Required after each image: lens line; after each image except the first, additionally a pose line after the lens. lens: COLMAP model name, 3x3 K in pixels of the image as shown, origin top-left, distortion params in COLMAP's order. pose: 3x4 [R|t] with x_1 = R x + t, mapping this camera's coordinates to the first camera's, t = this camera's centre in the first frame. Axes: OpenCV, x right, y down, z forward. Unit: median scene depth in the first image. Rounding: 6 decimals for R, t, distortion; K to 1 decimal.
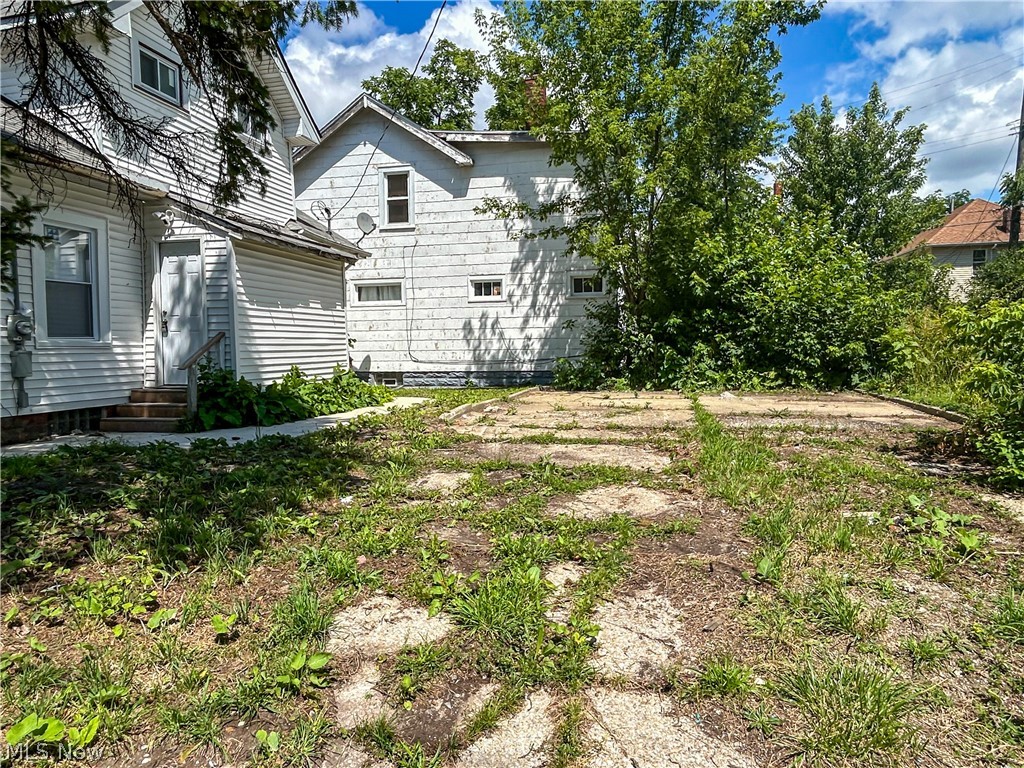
lens RADIAL K [[642.7, 0, 506.0], [0, 642.7, 383.3], [0, 0, 1]] dist [-0.003968, 0.002716]
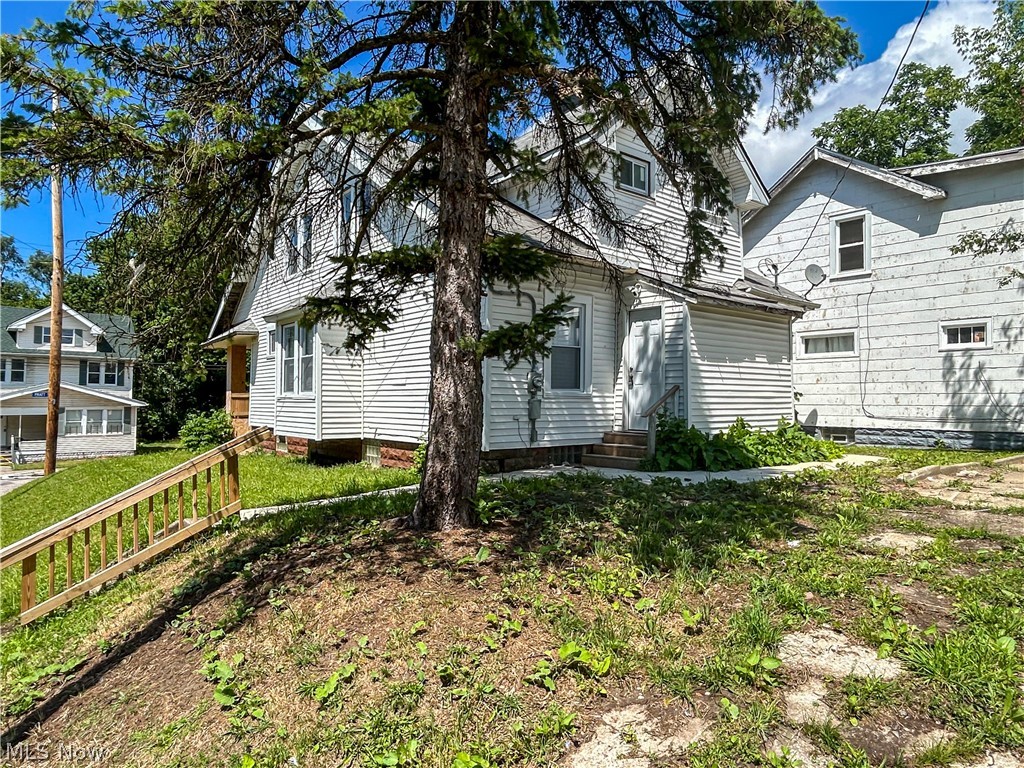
lens RADIAL K [[642.7, 0, 512.9], [0, 642.7, 382.1], [0, 0, 1]] dist [-0.003968, 0.002716]
pose [[0.796620, -0.001655, -0.604478, 0.013340], [-0.048738, 0.996565, -0.066959, 0.005006], [0.602512, 0.082802, 0.793803, -0.077440]]
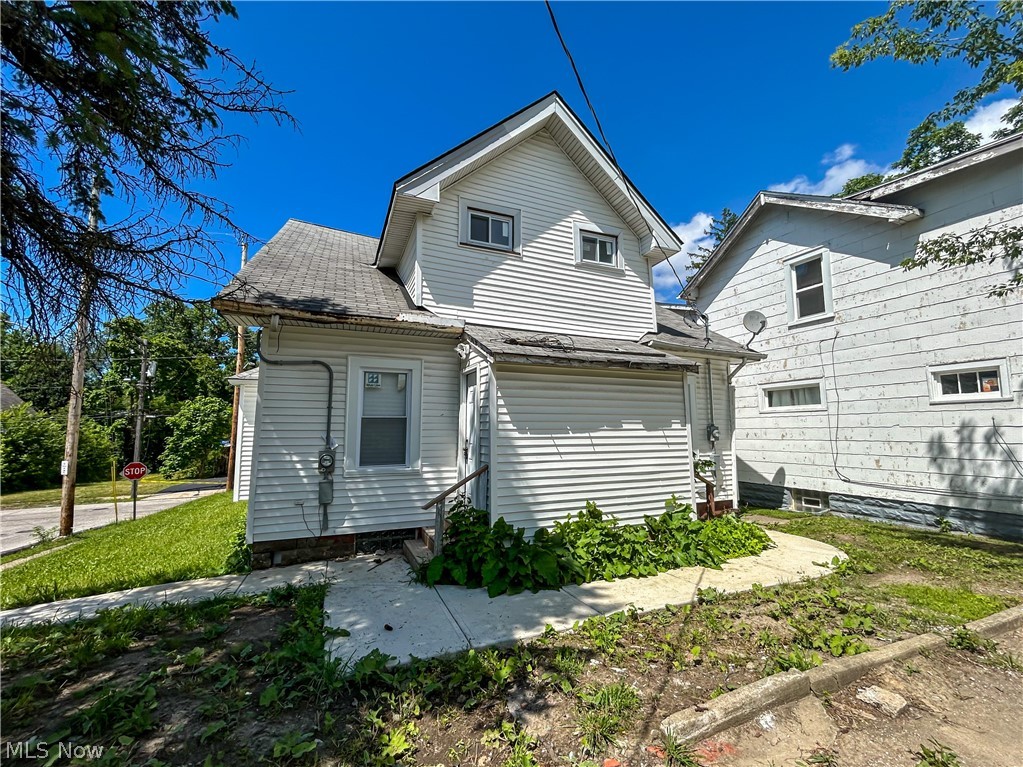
lens RADIAL K [[423.4, 0, 515.3], [0, 423.4, 382.7], [0, 0, 1]] dist [0.006503, 0.001536]
pose [[0.602777, -0.080781, -0.793810, 0.072068], [-0.049324, 0.989187, -0.138117, -0.116549], [0.796383, 0.122408, 0.592275, 0.674669]]
